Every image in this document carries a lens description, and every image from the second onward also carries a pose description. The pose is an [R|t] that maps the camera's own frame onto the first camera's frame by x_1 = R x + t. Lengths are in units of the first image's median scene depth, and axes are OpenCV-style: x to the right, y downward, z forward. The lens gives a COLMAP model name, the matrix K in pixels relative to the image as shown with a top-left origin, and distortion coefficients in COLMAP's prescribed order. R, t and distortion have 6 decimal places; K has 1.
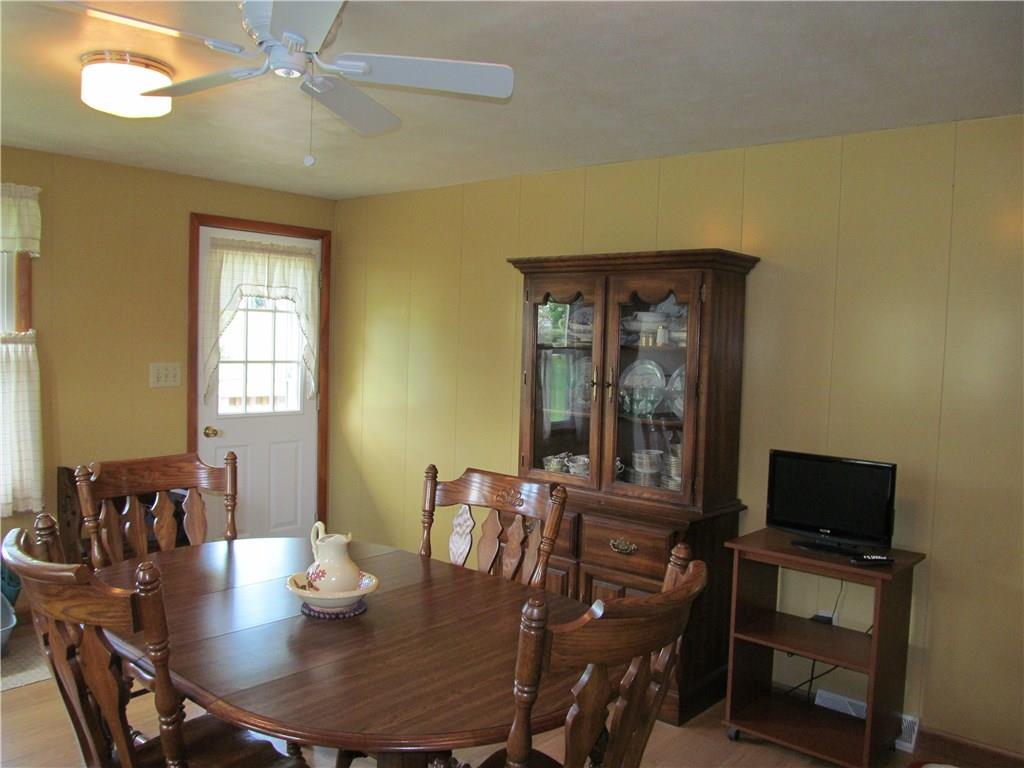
lens RADIAL K [[838.6, 0, 515.6], [0, 838.6, 386.4], [0, 0, 1]] dist [-0.064219, 0.013310]
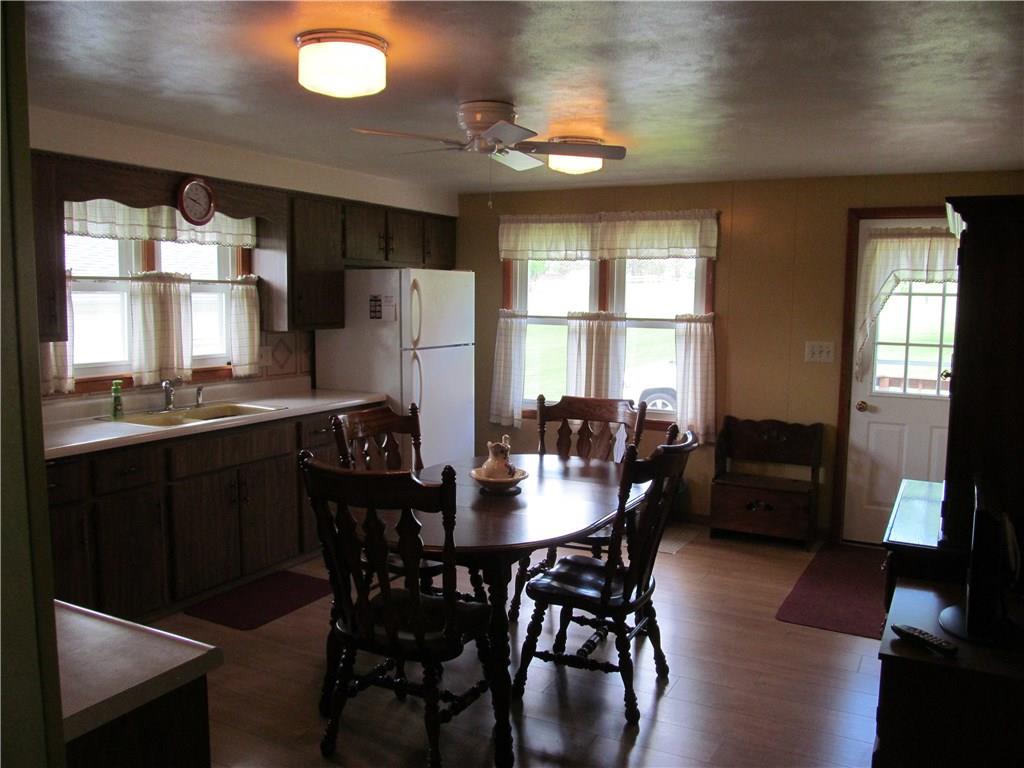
lens RADIAL K [[838.6, 0, 515.6], [0, 838.6, 386.4], [0, 0, 1]] dist [-0.064219, 0.013310]
pose [[0.225175, 0.088359, -0.970303, 0.698246], [-0.062500, 0.995138, 0.076116, -0.031820], [0.972312, 0.043504, 0.229603, 0.362667]]
